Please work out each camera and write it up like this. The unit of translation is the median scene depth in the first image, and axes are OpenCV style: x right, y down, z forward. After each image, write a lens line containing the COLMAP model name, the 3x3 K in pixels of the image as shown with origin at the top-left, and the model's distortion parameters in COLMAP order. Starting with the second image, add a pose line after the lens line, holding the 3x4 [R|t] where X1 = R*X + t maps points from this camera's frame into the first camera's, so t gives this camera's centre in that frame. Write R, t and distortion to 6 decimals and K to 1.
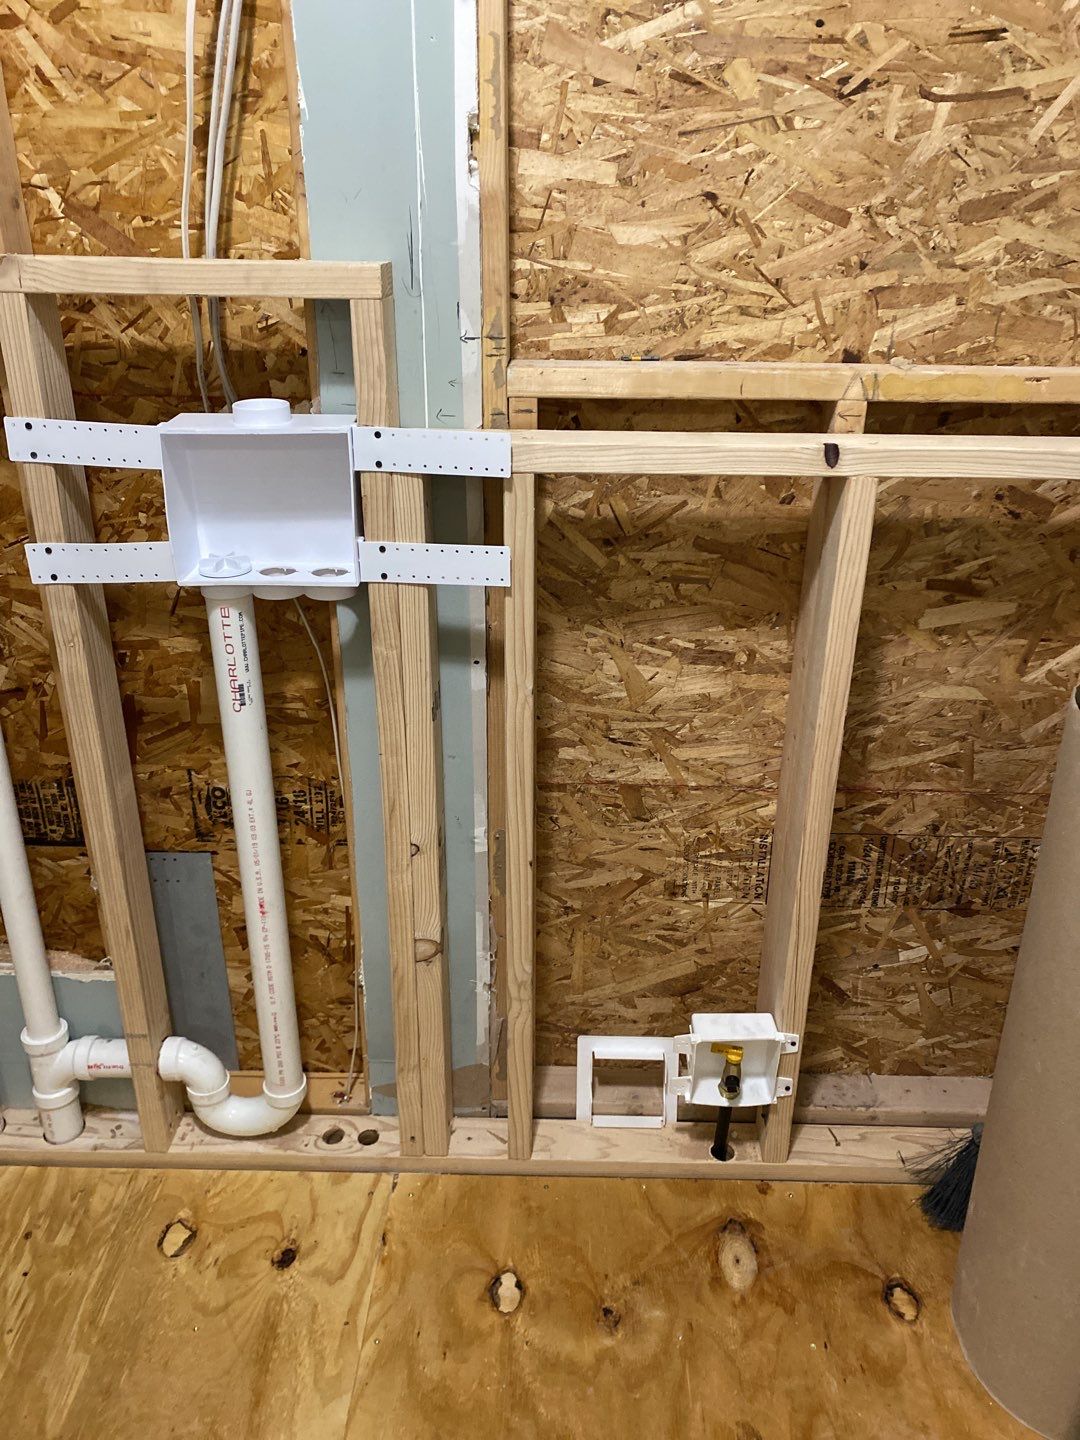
lens RADIAL K [[1096.7, 0, 544.7], [0, 1096.7, 719.5], [0, 0, 1]] dist [0.043984, -0.043695]
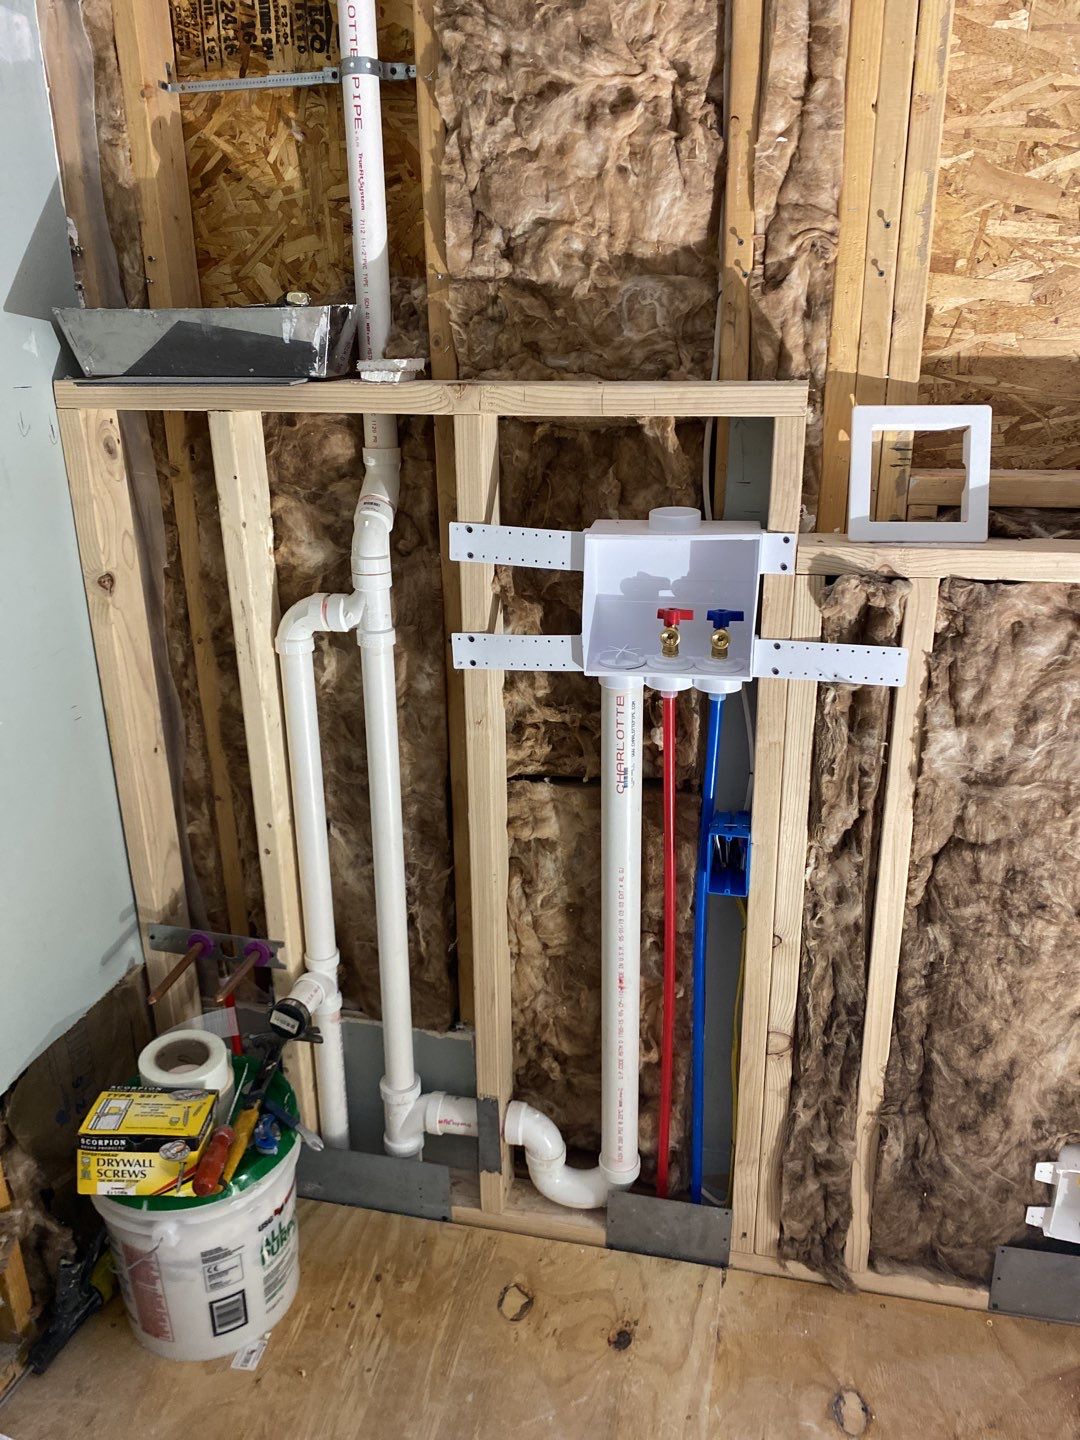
lens RADIAL K [[1096.7, 0, 533.6], [0, 1096.7, 718.6], [0, 0, 1]] dist [0.043984, -0.043695]
pose [[0.979920, 0.046178, -0.193969, -0.148664], [-0.061835, 0.995230, -0.075456, 0.005062], [0.189560, 0.085935, 0.978101, -0.052133]]
